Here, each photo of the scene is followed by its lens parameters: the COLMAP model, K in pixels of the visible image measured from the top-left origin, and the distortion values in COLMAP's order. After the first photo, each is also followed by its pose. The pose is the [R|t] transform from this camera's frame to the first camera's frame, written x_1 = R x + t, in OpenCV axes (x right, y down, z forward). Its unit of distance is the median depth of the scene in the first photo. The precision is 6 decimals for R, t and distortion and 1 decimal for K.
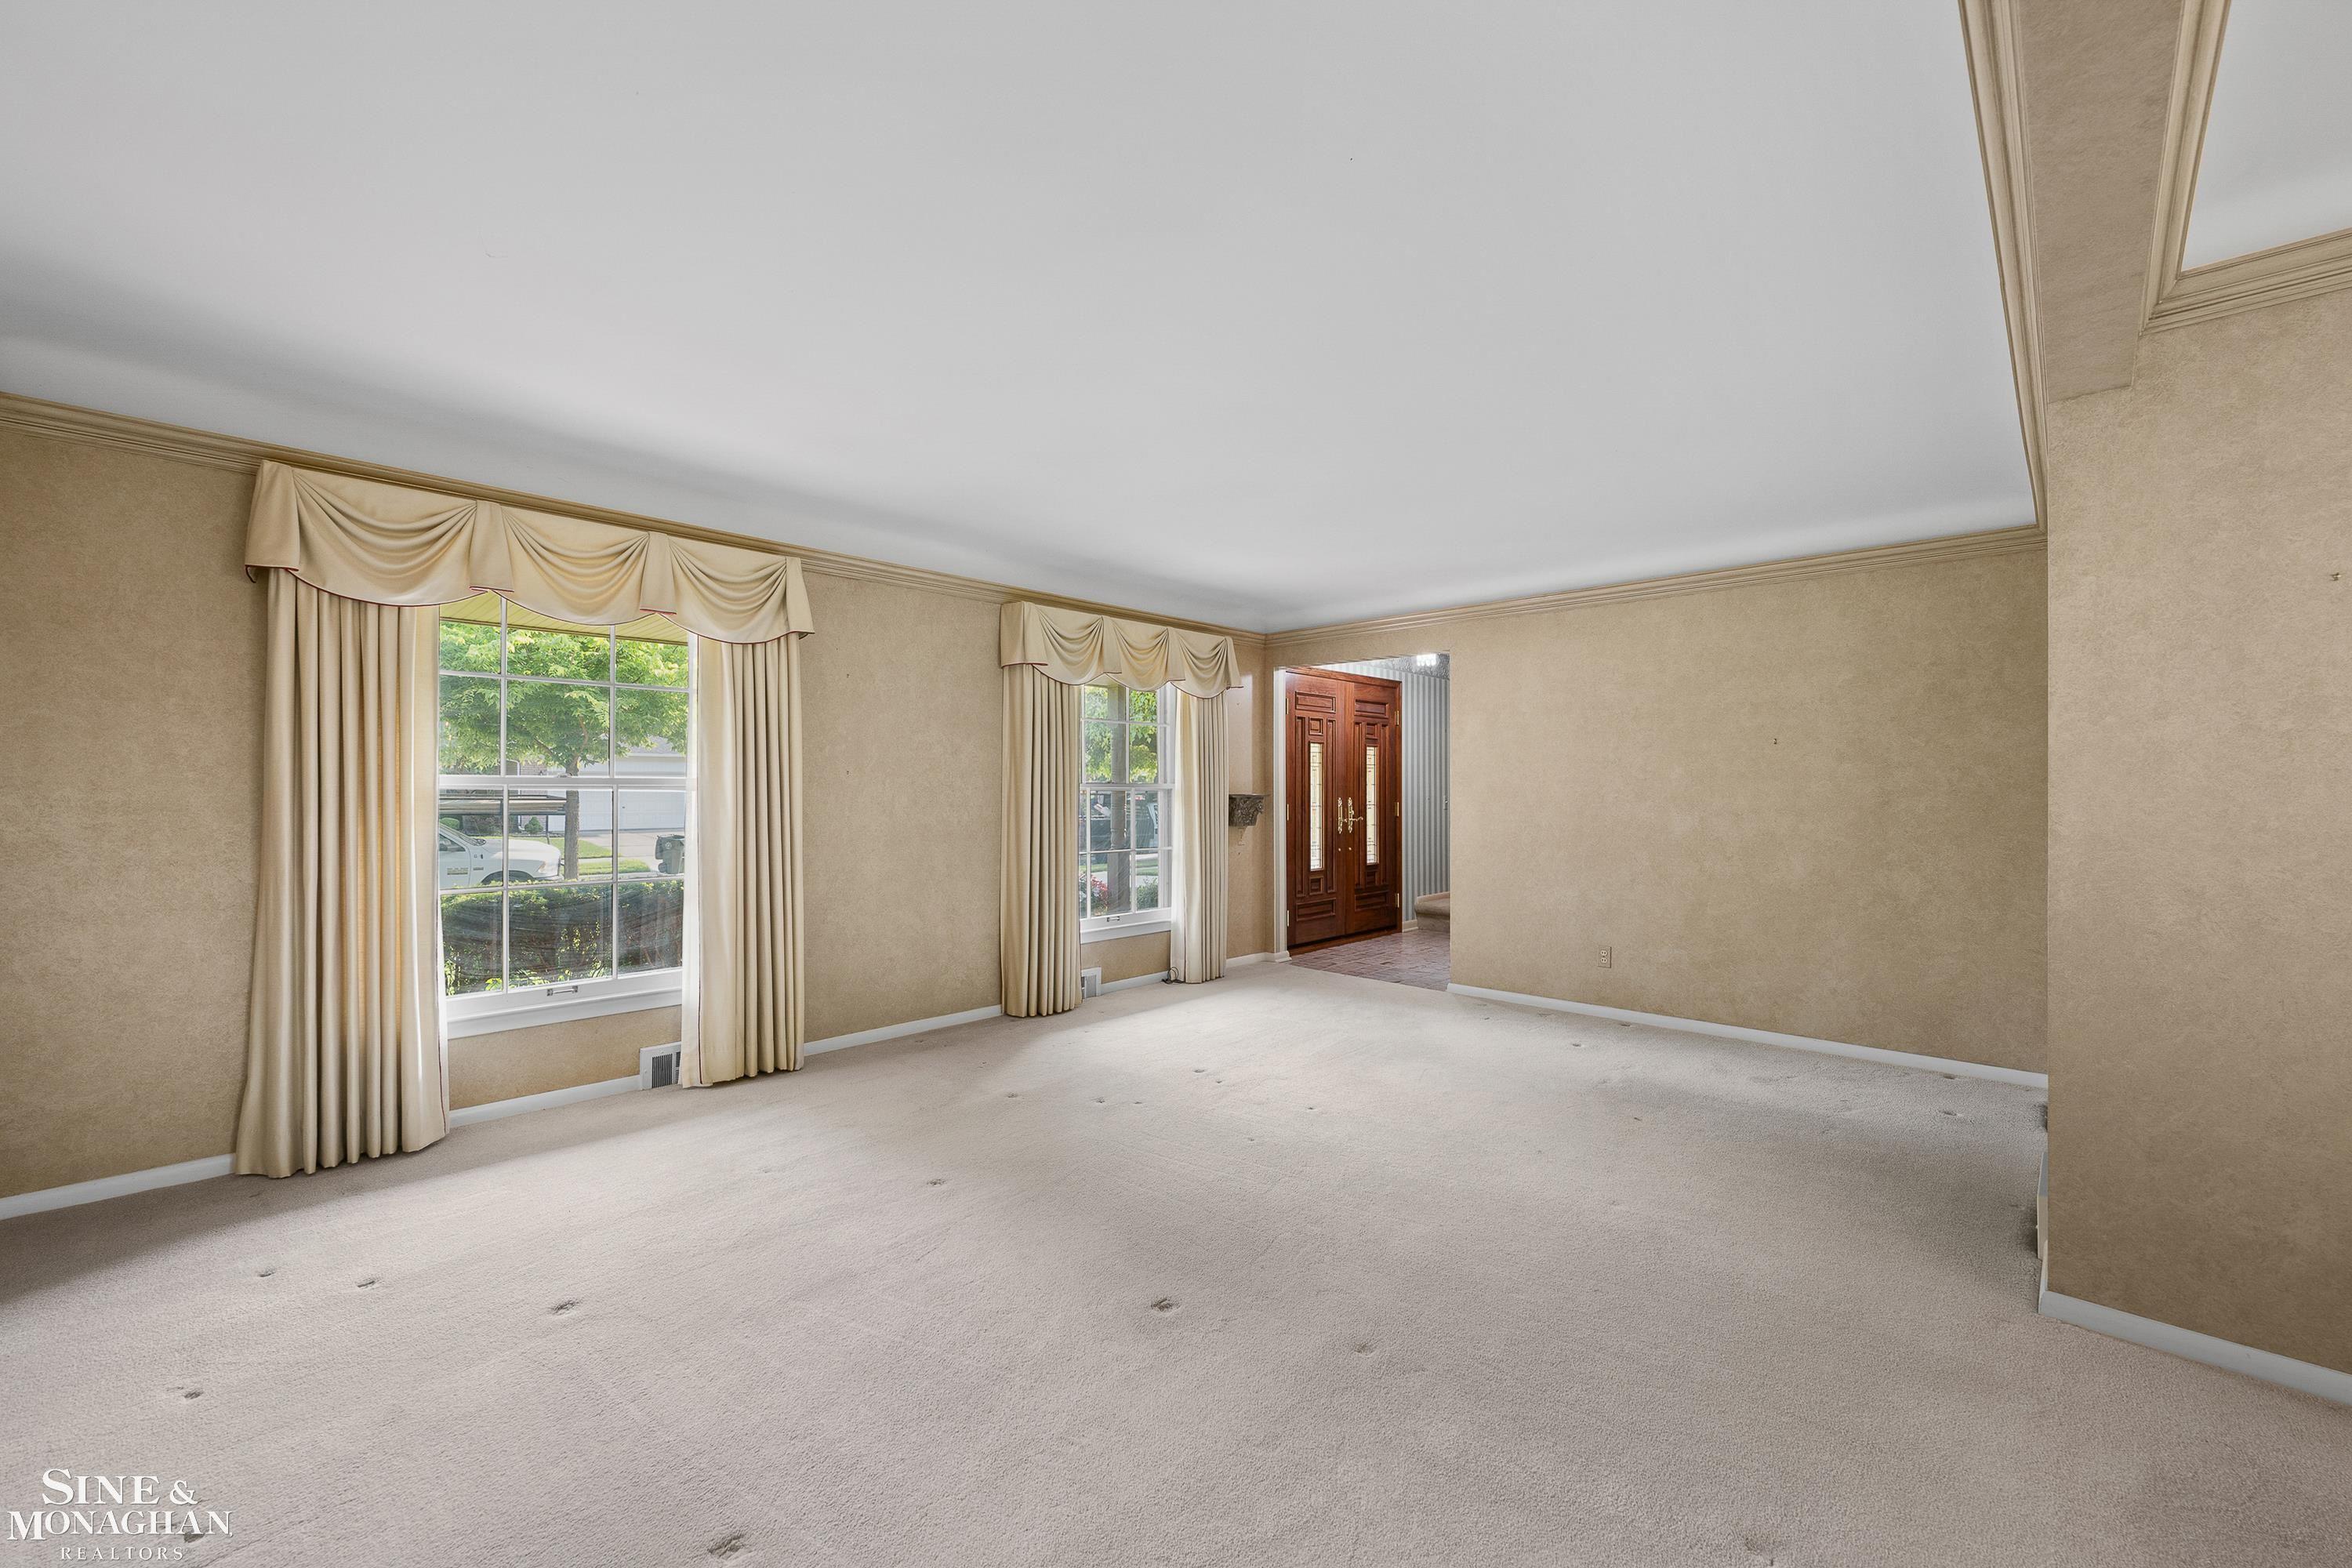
lens RADIAL K [[912.0, 0, 1170.3], [0, 912.0, 789.1], [0, 0, 1]] dist [0.000262, 0.000019]
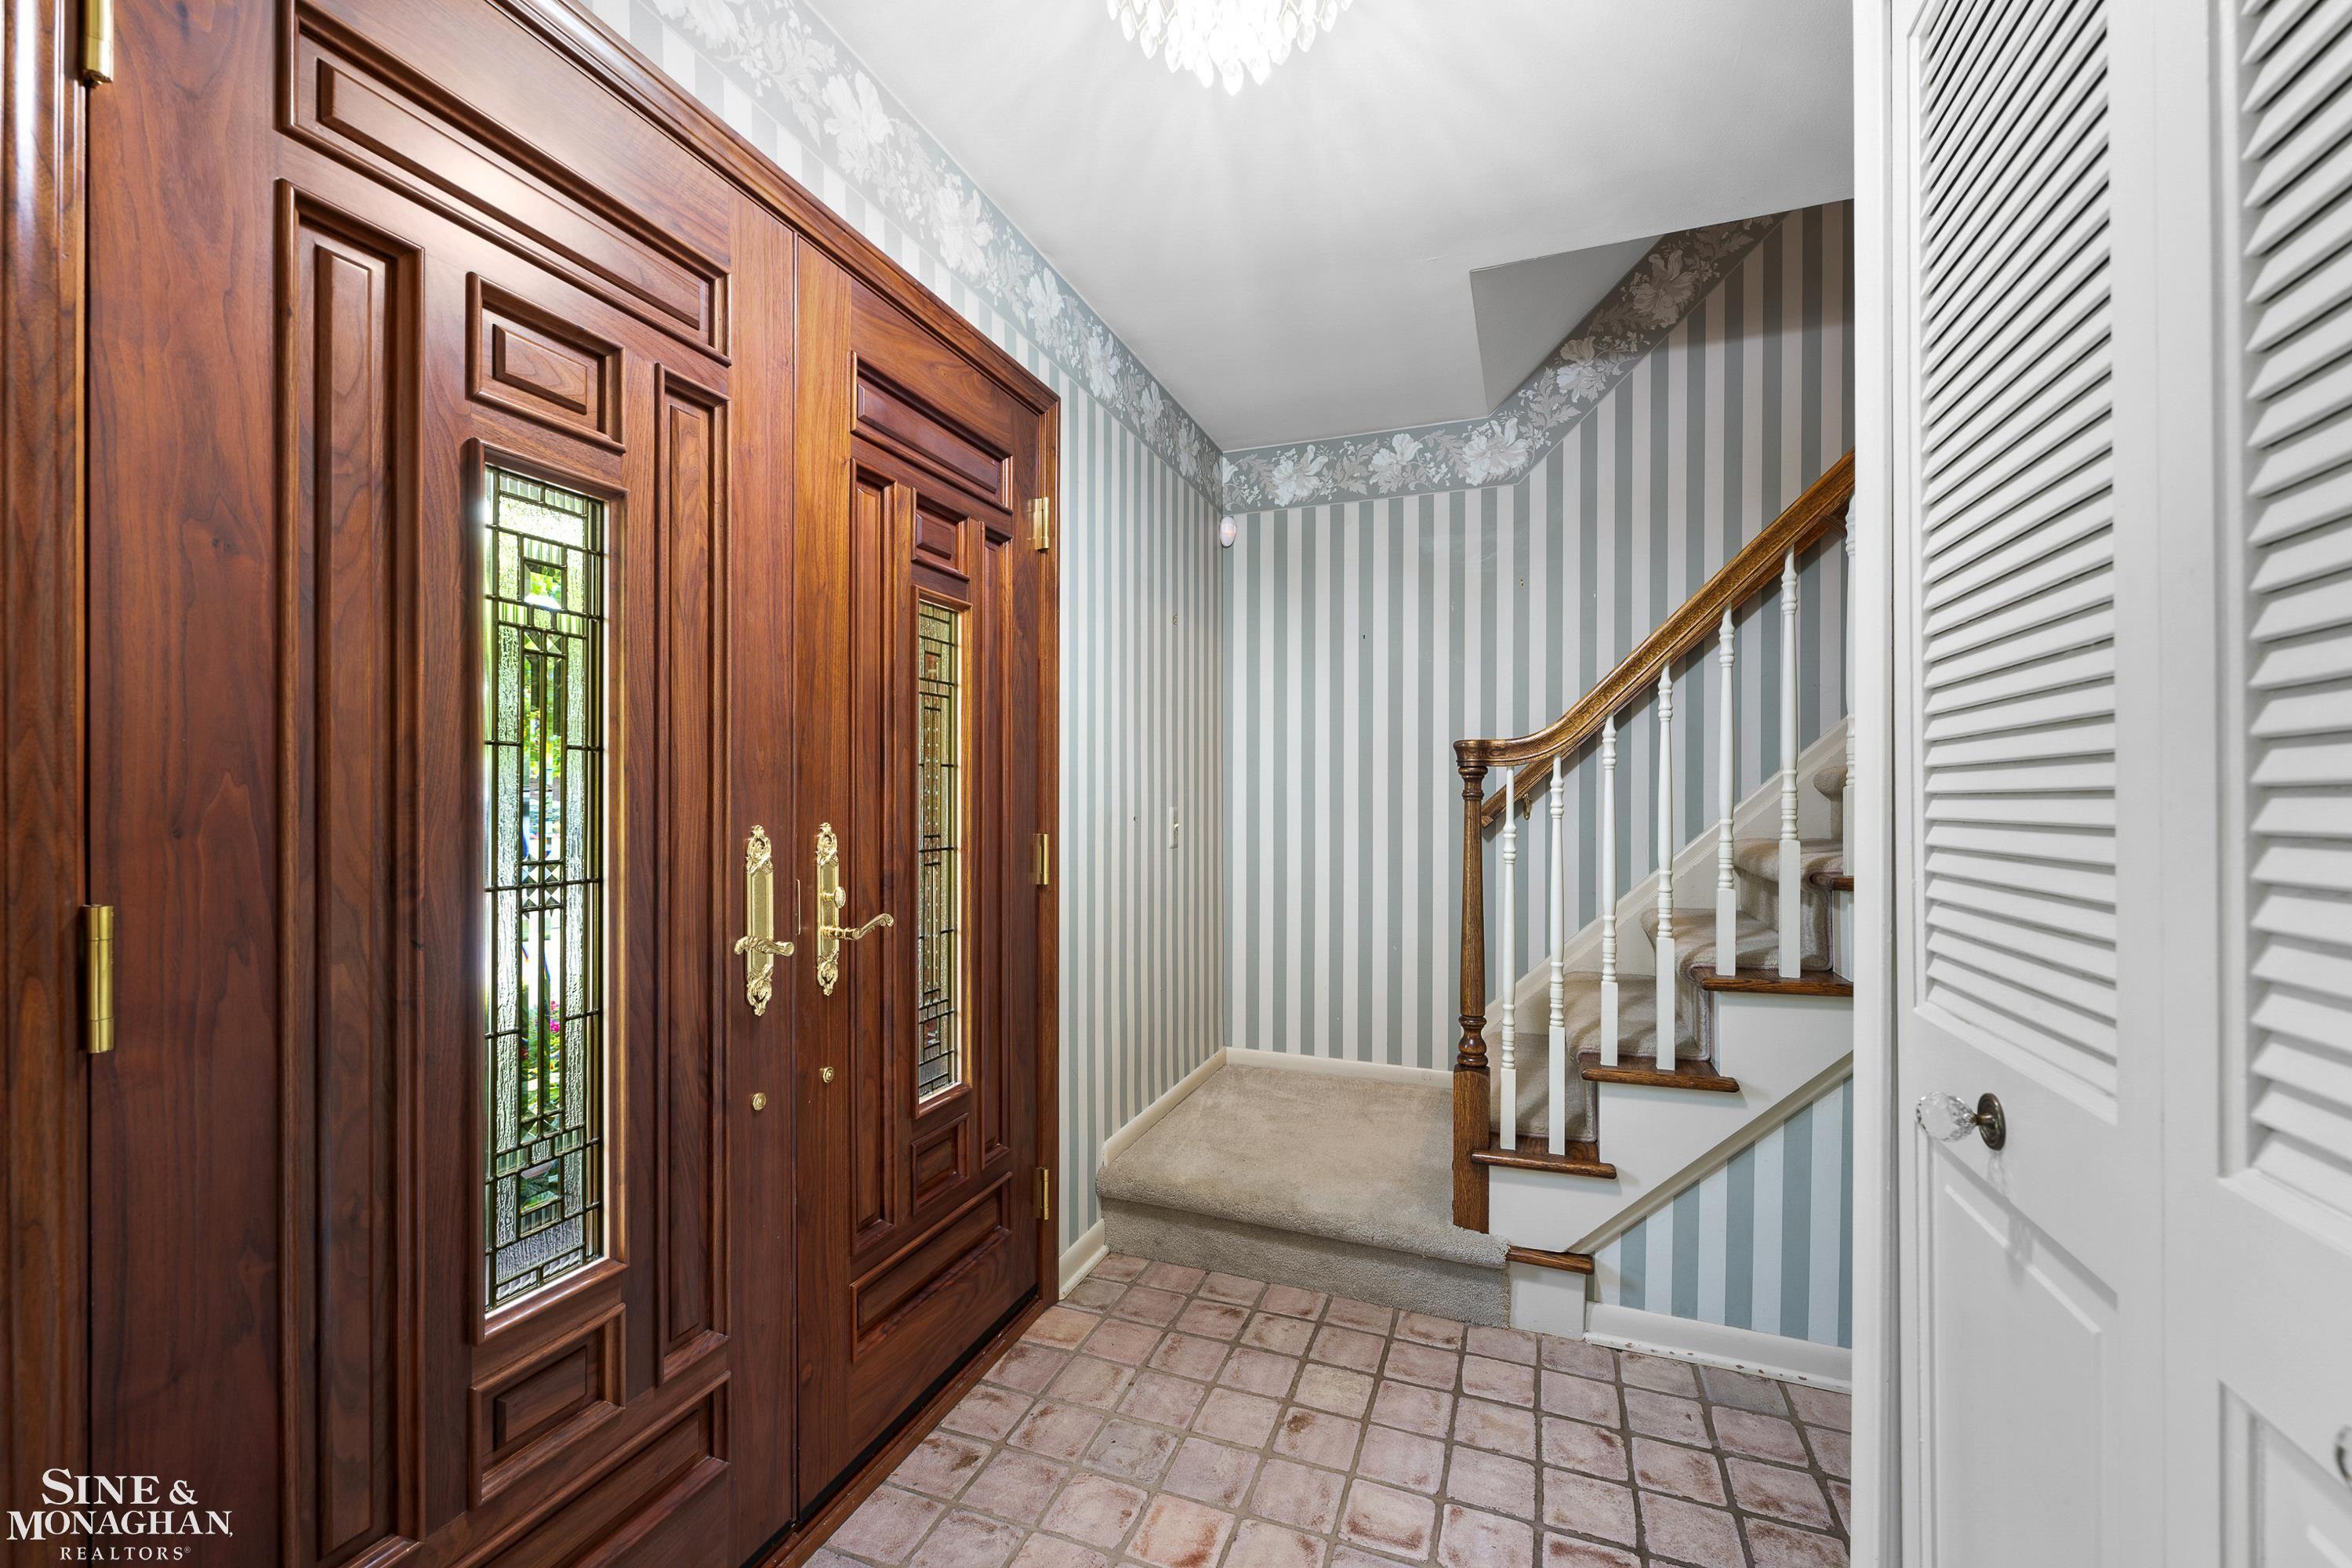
lens RADIAL K [[955.8, 0, 1181.2], [0, 955.8, 796.1], [0, 0, 1]] dist [0.000020, 0.000348]
pose [[0.915113, -0.000728, 0.403198, 0.181046], [0.001507, 0.999998, -0.001615, 0.003379], [-0.403195, 0.002085, 0.915112, 0.762545]]
